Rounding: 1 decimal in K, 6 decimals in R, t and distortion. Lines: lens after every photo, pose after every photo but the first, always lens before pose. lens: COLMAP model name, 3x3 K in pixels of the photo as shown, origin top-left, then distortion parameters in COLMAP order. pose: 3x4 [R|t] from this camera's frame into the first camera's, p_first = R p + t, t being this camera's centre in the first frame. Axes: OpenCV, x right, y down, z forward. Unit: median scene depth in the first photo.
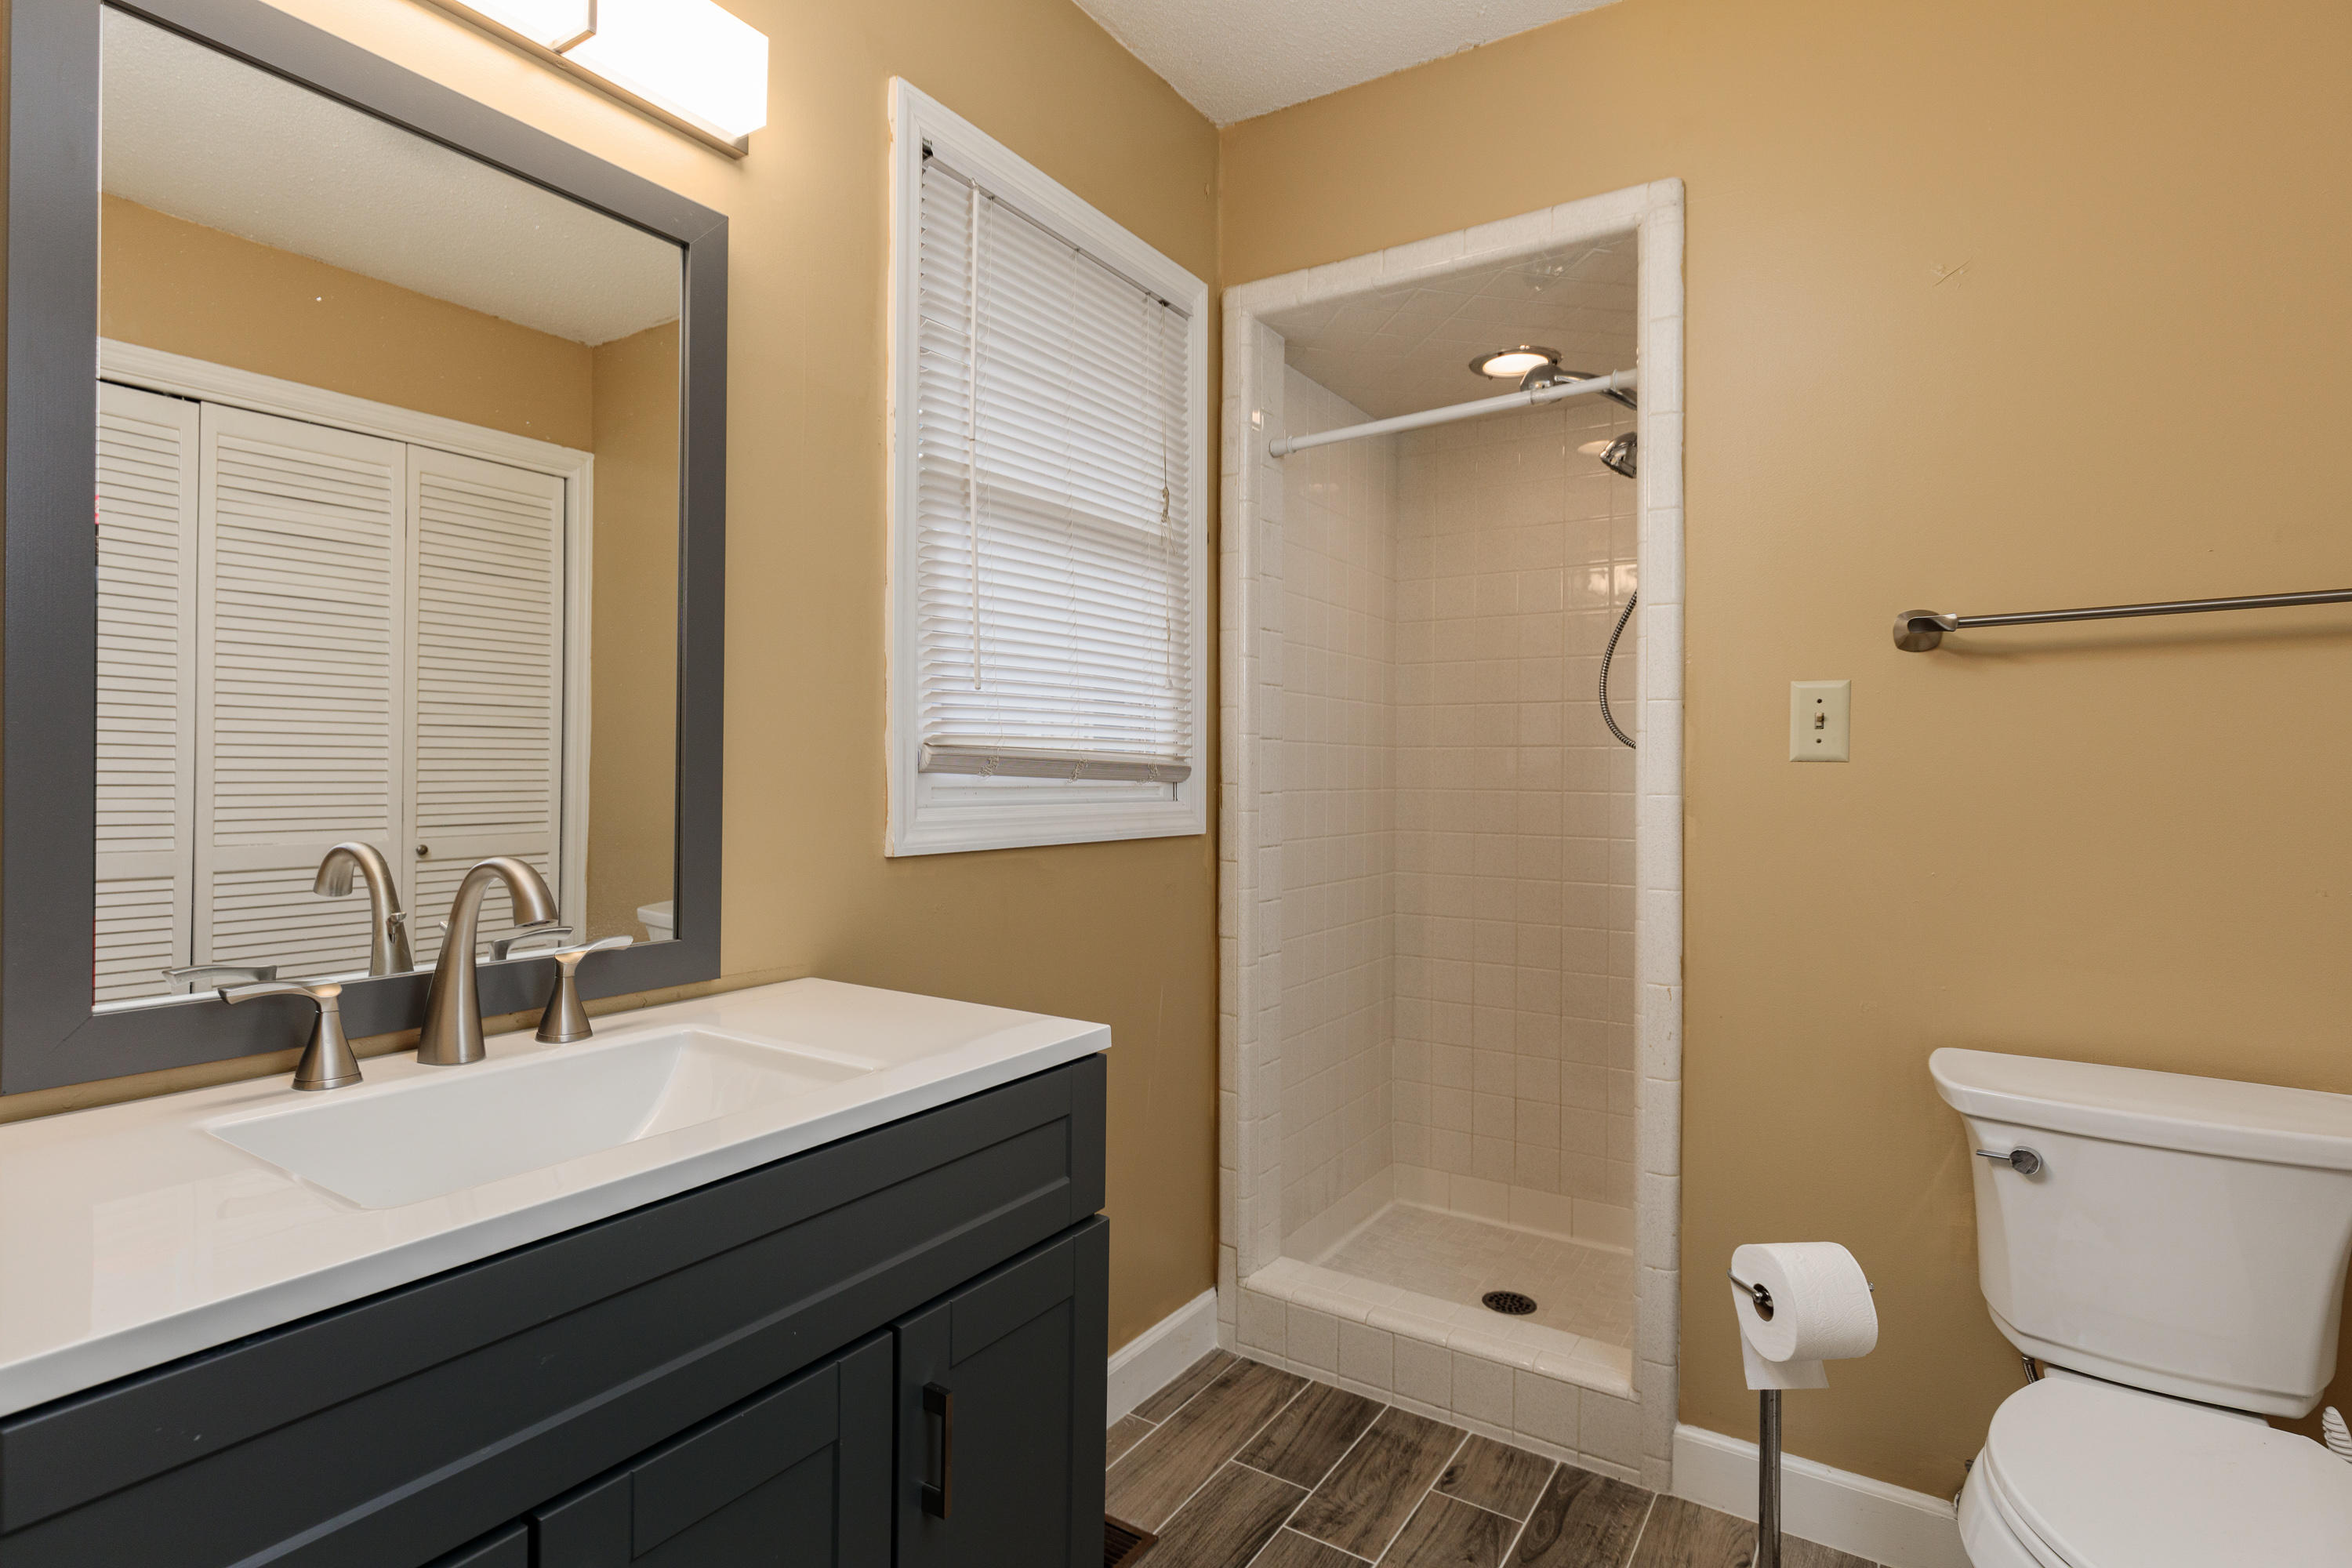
lens RADIAL K [[1192.5, 0, 1180.4], [0, 1192.5, 780.4], [0, 0, 1]] dist [0.001814, -0.000622]
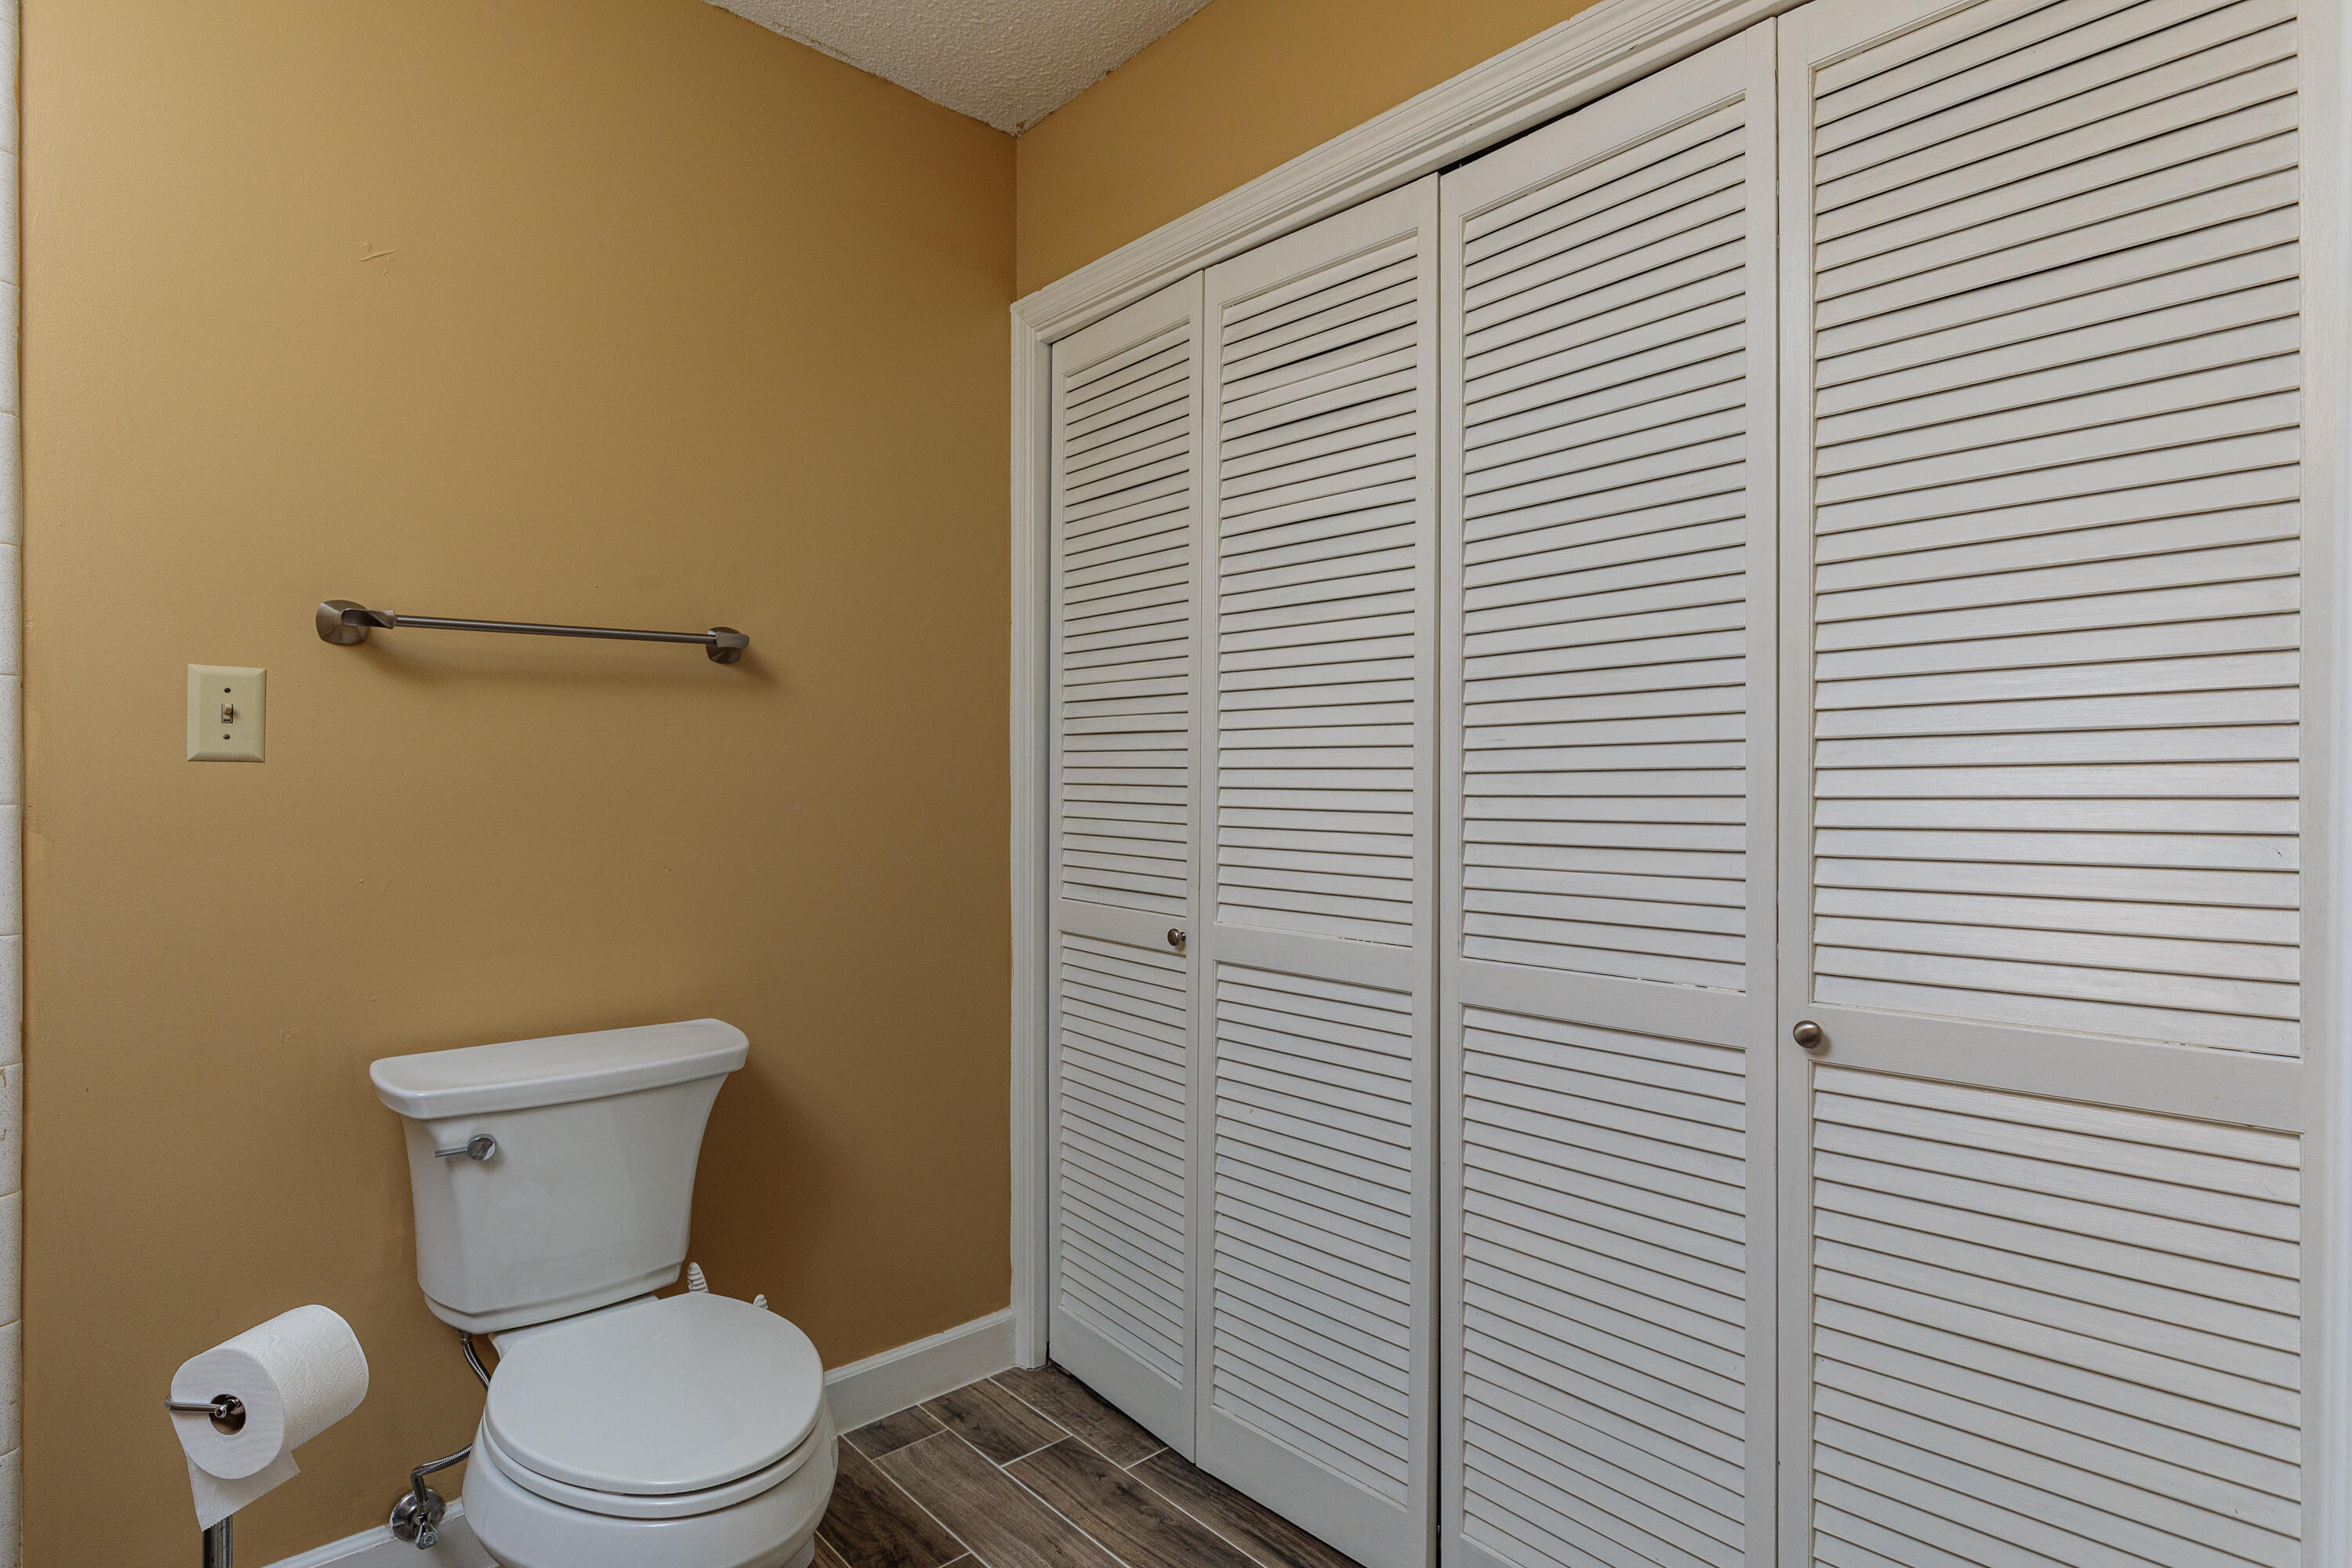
lens RADIAL K [[1192.5, 0, 1180.4], [0, 1192.5, 780.4], [0, 0, 1]] dist [0.001814, -0.000622]
pose [[0.258230, -0.008288, 0.966048, -0.124287], [0.007047, 0.999953, 0.006695, -0.002852], [-0.966058, 0.005078, 0.258276, 0.131103]]
